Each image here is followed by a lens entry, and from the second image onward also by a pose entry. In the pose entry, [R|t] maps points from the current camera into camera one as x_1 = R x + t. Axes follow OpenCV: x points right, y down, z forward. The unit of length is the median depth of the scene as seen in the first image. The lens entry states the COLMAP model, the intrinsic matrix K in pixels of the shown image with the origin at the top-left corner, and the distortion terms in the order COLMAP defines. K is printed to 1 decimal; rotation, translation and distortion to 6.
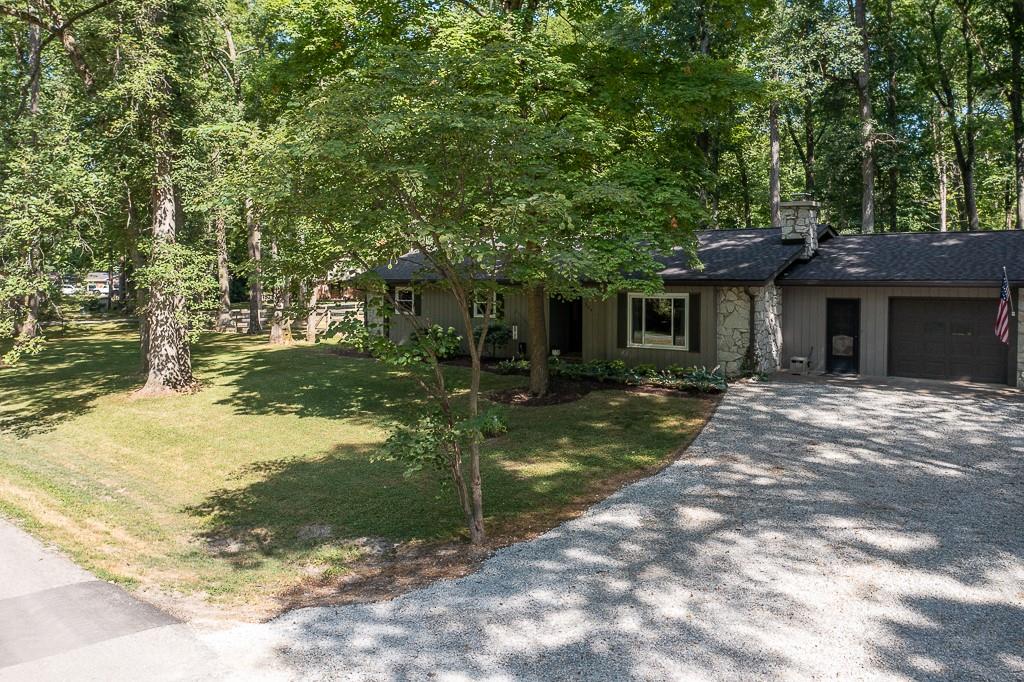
lens RADIAL K [[837.4, 0, 512.1], [0, 837.4, 340.6], [0, 0, 1]] dist [-0.015989, -0.002713]
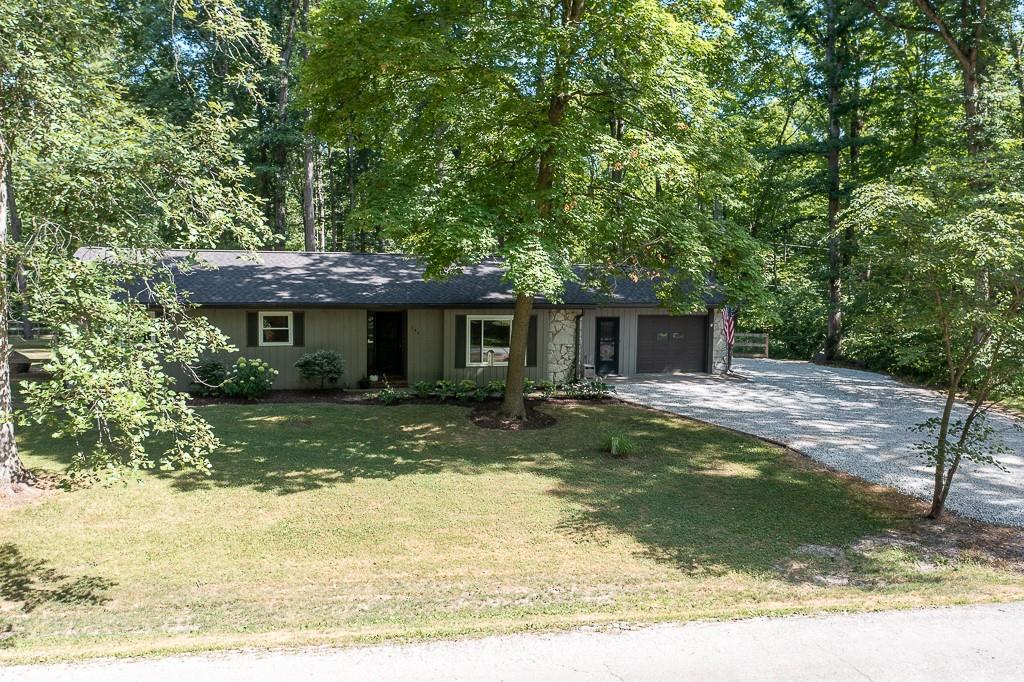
lens RADIAL K [[837.4, 0, 511.9], [0, 837.4, 341.4], [0, 0, 1]] dist [-0.015989, -0.002713]
pose [[0.594184, -0.052821, 0.802593, -0.733198], [0.045105, 0.998459, 0.032319, -0.060237], [-0.803063, 0.016997, 0.595652, 0.347181]]
